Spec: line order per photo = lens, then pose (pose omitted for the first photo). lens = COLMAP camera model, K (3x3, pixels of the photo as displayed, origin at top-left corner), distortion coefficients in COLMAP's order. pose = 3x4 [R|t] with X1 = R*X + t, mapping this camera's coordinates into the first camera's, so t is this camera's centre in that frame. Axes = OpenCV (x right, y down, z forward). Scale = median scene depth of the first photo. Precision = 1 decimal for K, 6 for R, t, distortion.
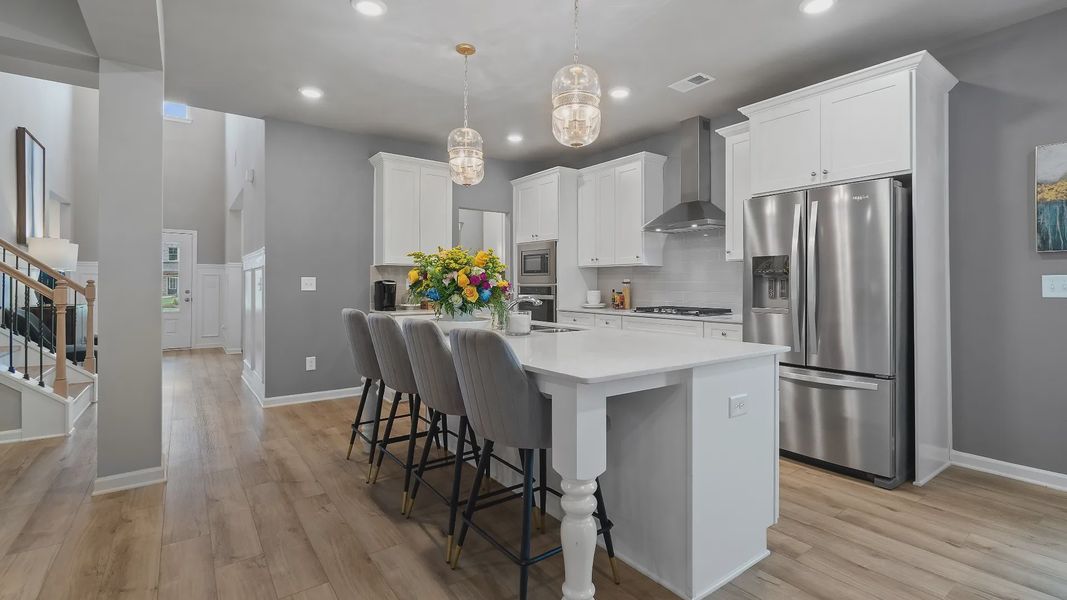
lens RADIAL K [[478.6, 0, 536.8], [0, 478.6, 283.1], [0, 0, 1]] dist [-0.000227, -0.000383]
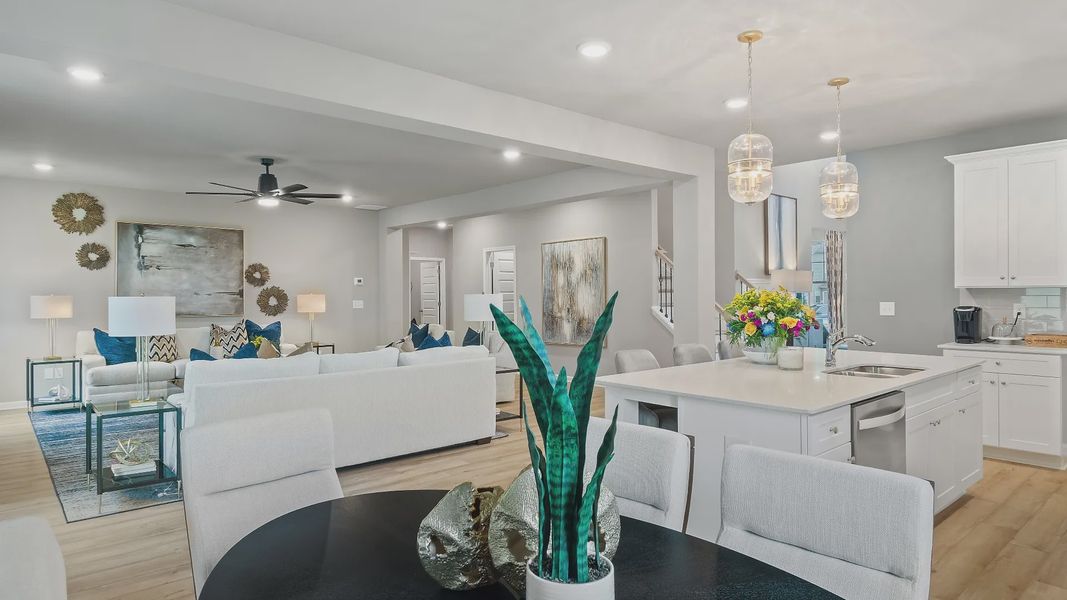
lens RADIAL K [[620.7, 0, 535.9], [0, 620.7, 293.3], [0, 0, 1]] dist [0.001018, -0.000410]
pose [[0.091604, 0.000122, -0.995795, 1.074200], [0.010727, 0.999942, 0.001110, -0.057939], [0.995738, -0.010784, 0.091597, 0.256146]]
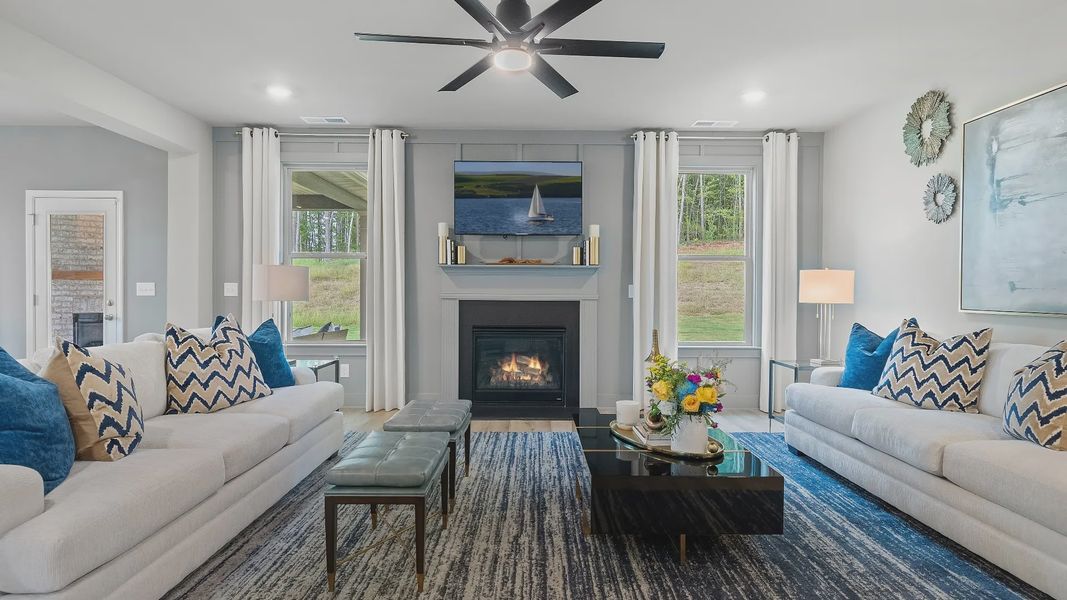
lens RADIAL K [[566.2, 0, 540.2], [0, 566.2, 295.9], [0, 0, 1]] dist [0.005702, -0.010307]
pose [[-0.813519, -0.011228, 0.581429, -1.553143], [-0.010585, 0.999934, 0.004499, -0.001294], [-0.581441, -0.002494, -0.813585, 0.265665]]
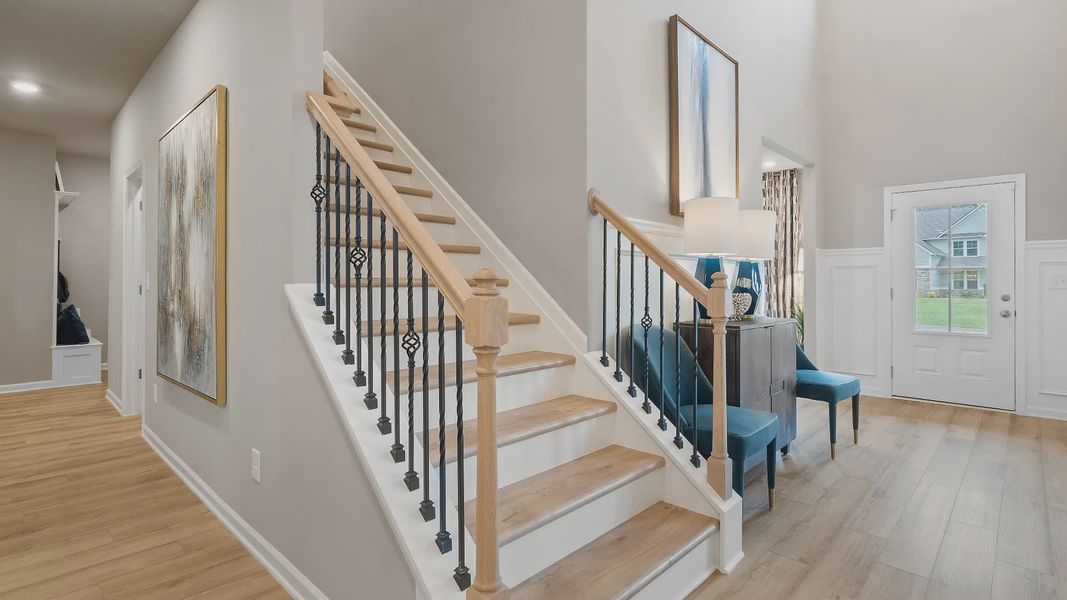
lens RADIAL K [[508.5, 0, 535.1], [0, 508.5, 282.3], [0, 0, 1]] dist [-0.000044, -0.000013]
pose [[0.167723, -0.002785, -0.985830, -0.790960], [0.003262, 0.999992, -0.002270, 0.004418], [0.985829, -0.002835, 0.167731, 1.164625]]
